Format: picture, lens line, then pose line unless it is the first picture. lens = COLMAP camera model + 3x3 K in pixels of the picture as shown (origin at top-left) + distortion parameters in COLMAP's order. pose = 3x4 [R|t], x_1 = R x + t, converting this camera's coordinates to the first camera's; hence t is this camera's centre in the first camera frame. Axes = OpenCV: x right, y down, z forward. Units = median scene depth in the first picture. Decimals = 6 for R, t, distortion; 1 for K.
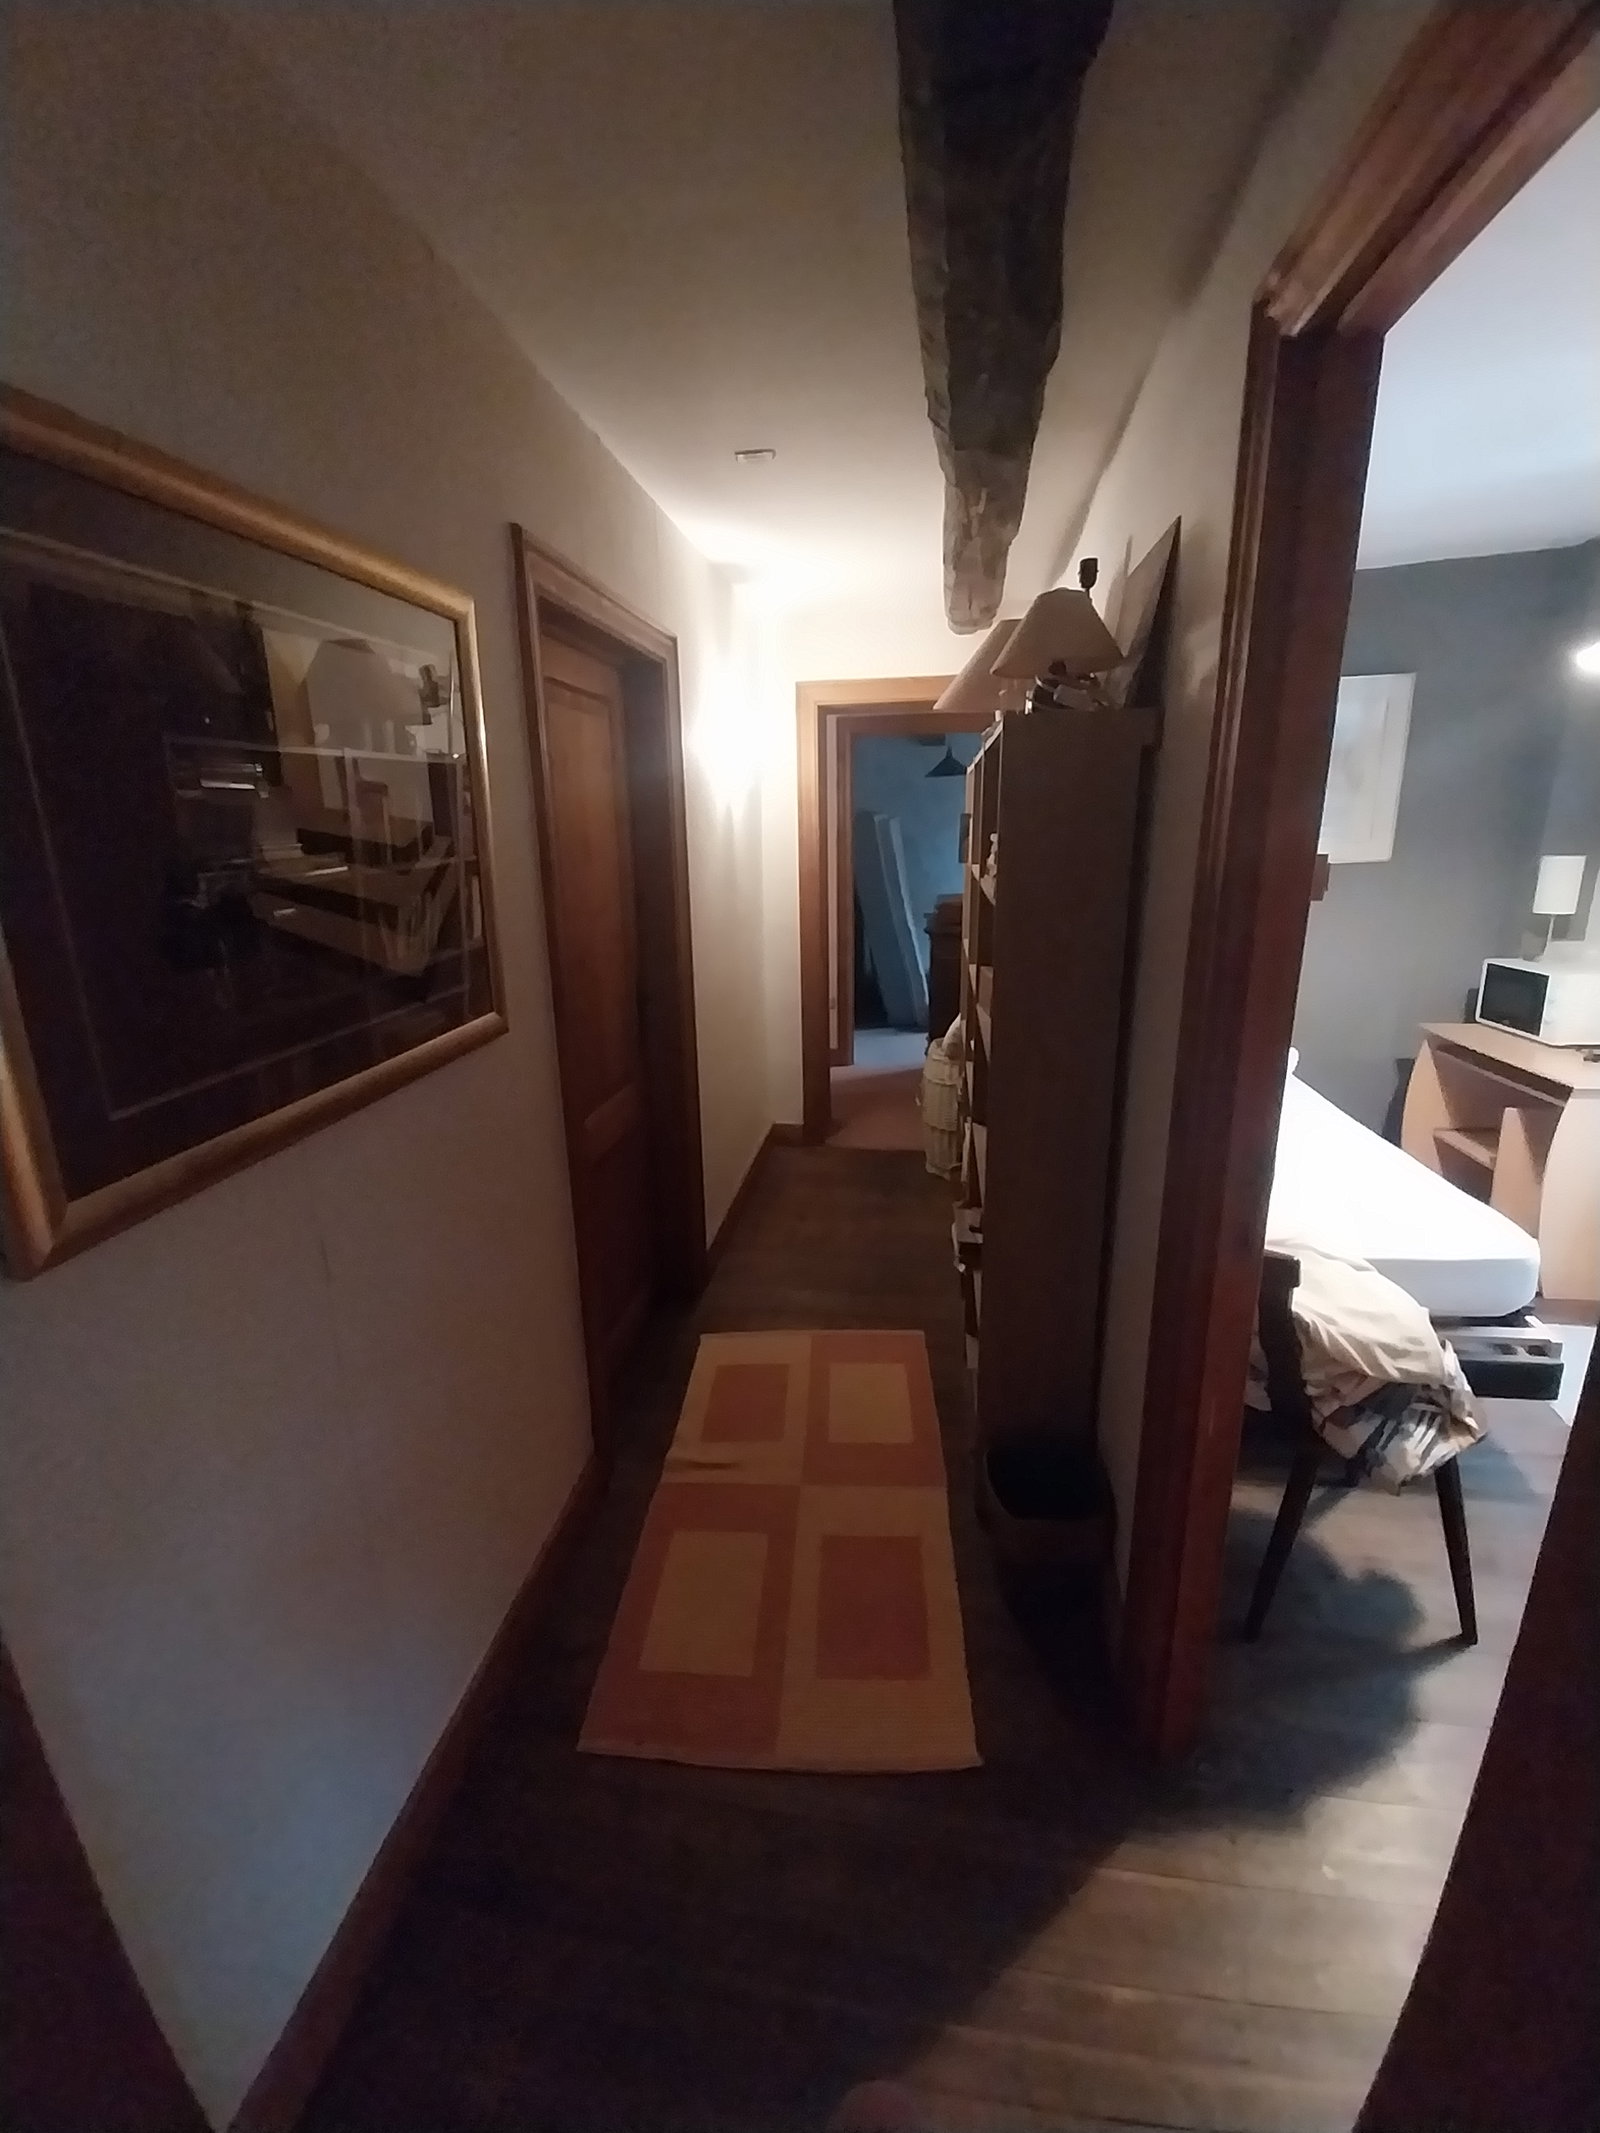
lens RADIAL K [[864.2, 0, 800.0], [0, 864.2, 1066.5], [0, 0, 1]] dist [-0.011366, -0.000057]
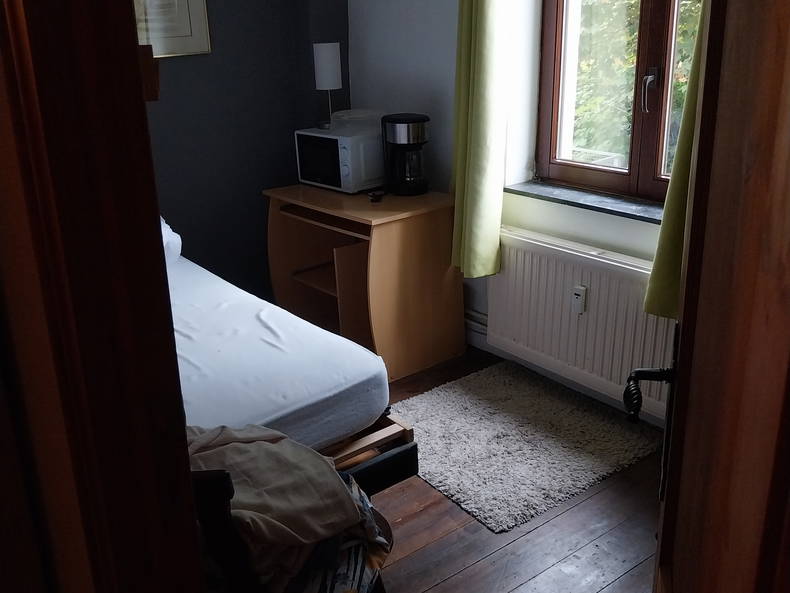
lens RADIAL K [[793.5, 0, 374.4], [0, 793.5, 310.9], [0, 0, 1]] dist [0.017920, -0.011904]
pose [[0.707924, -0.248110, 0.661275, 0.052674], [0.201433, 0.968308, 0.147665, -0.017231], [-0.676955, 0.028668, 0.735466, 0.076912]]
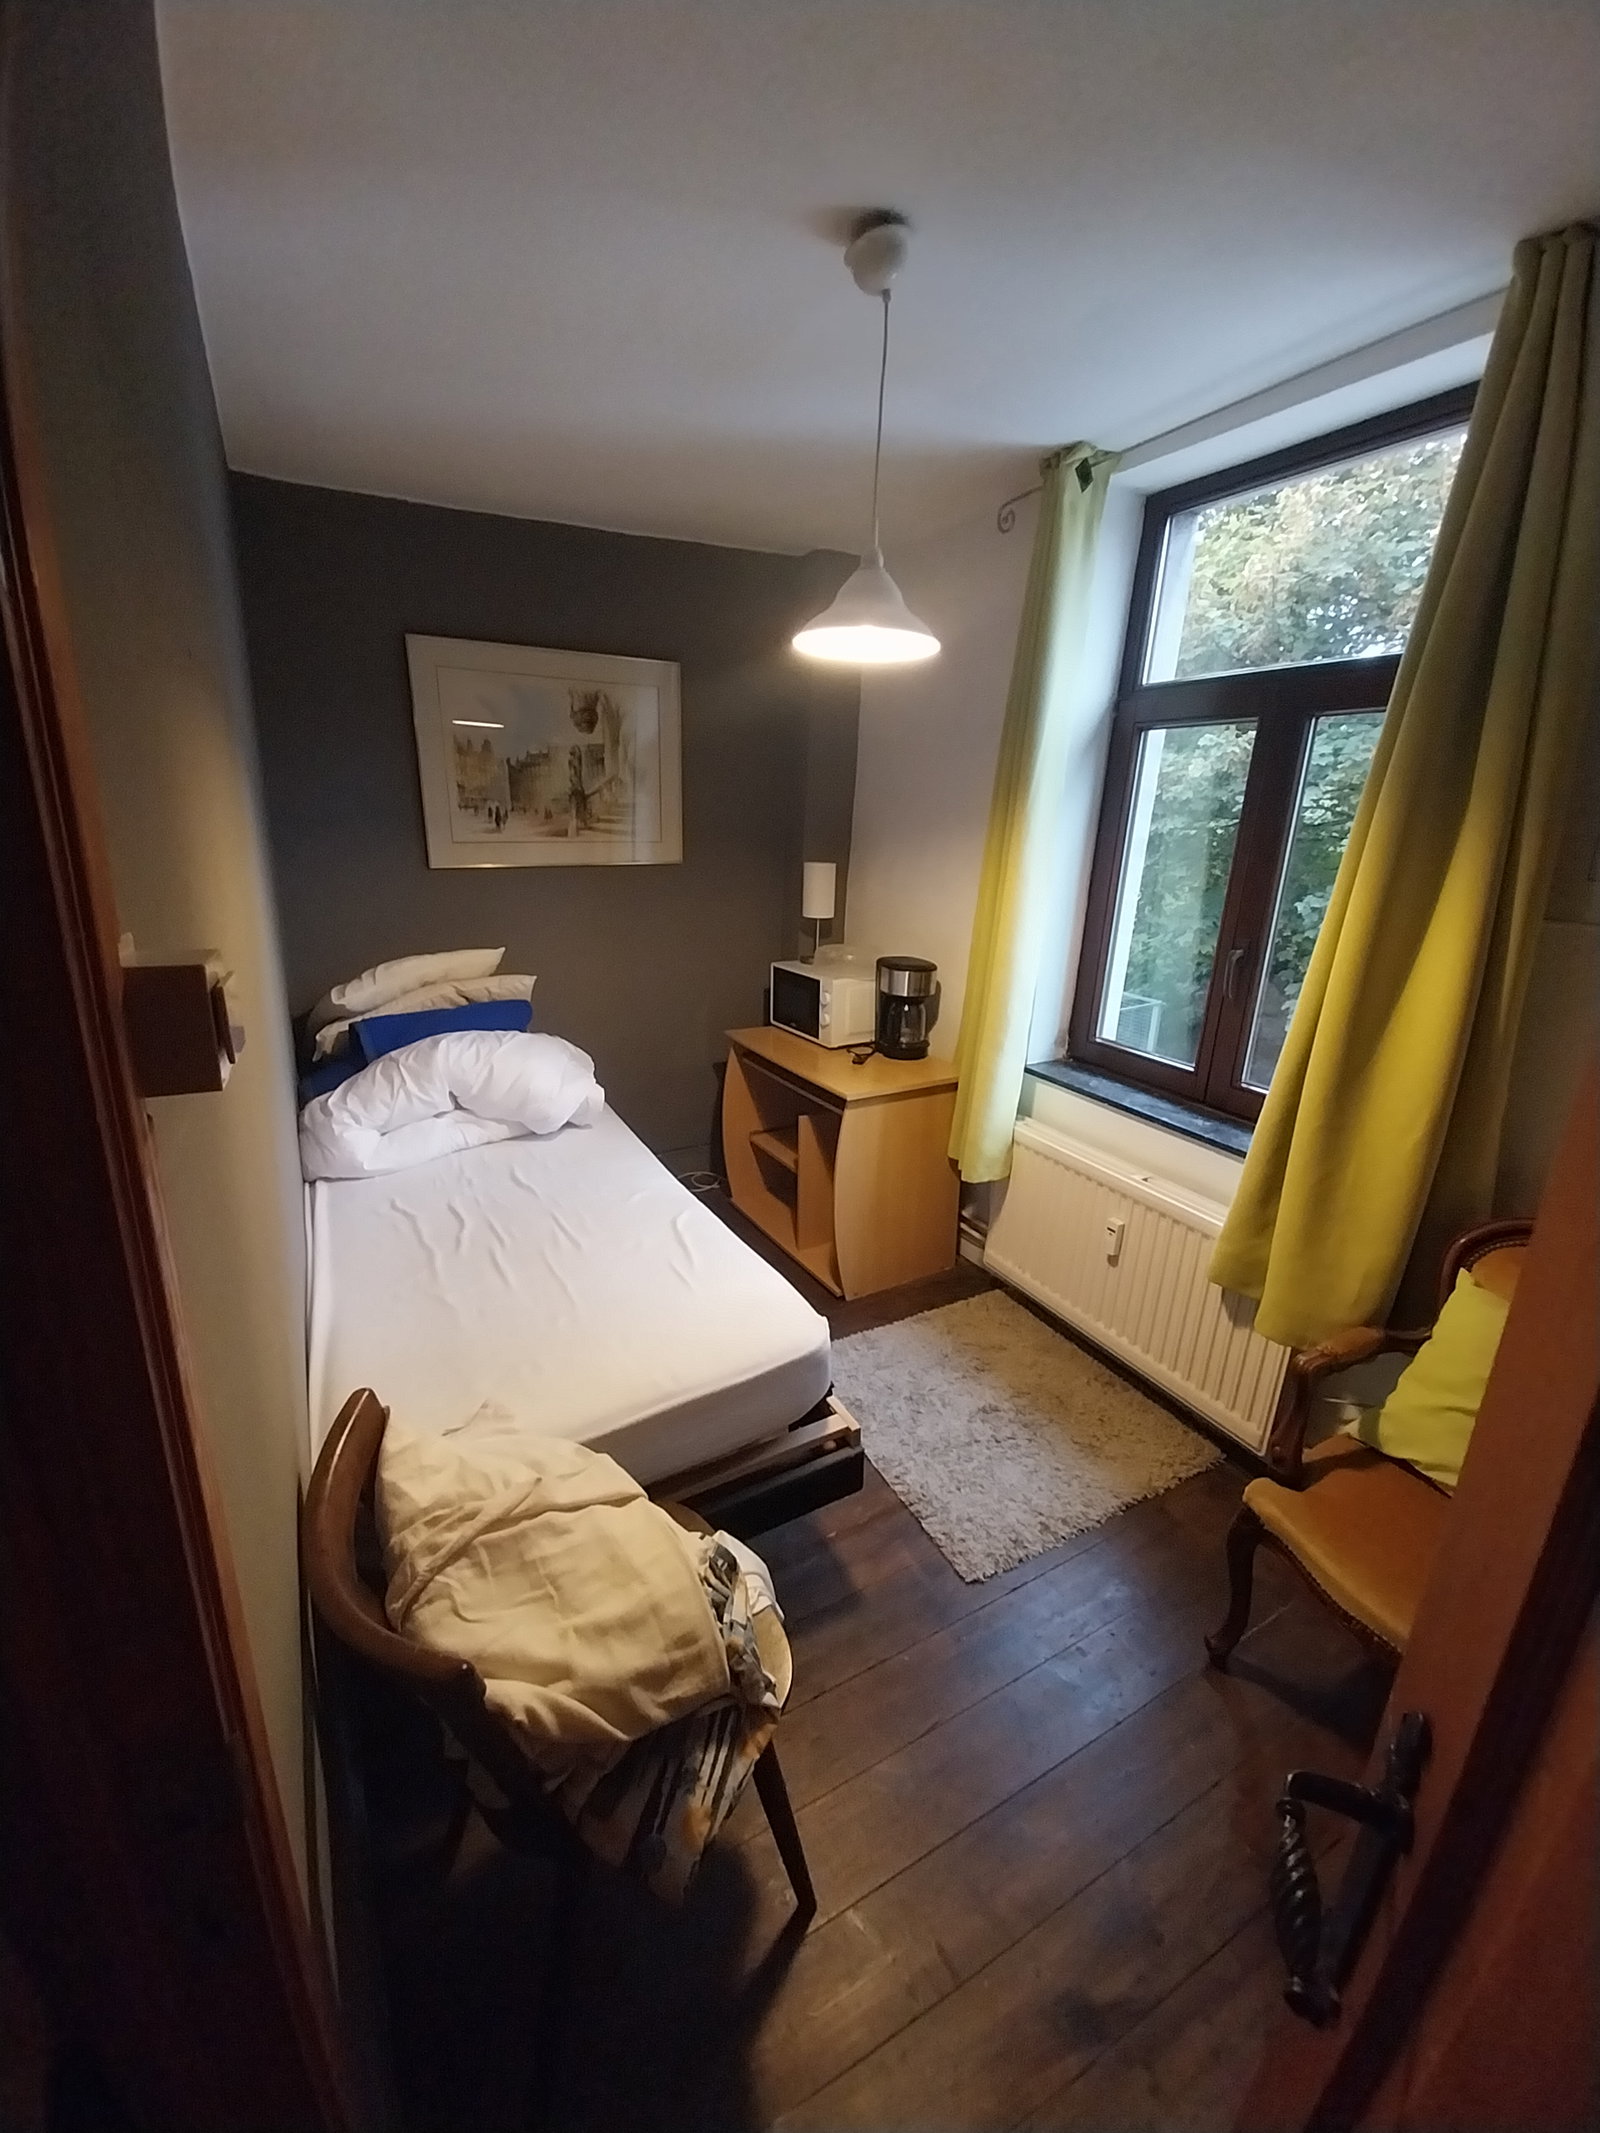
lens RADIAL K [[864.2, 0, 800.0], [0, 864.2, 1066.5], [0, 0, 1]] dist [-0.011366, -0.000057]
pose [[0.779852, -0.120295, 0.614296, 0.160039], [0.103603, 0.992630, 0.062858, -0.055007], [-0.617331, 0.014623, 0.786568, 0.155488]]
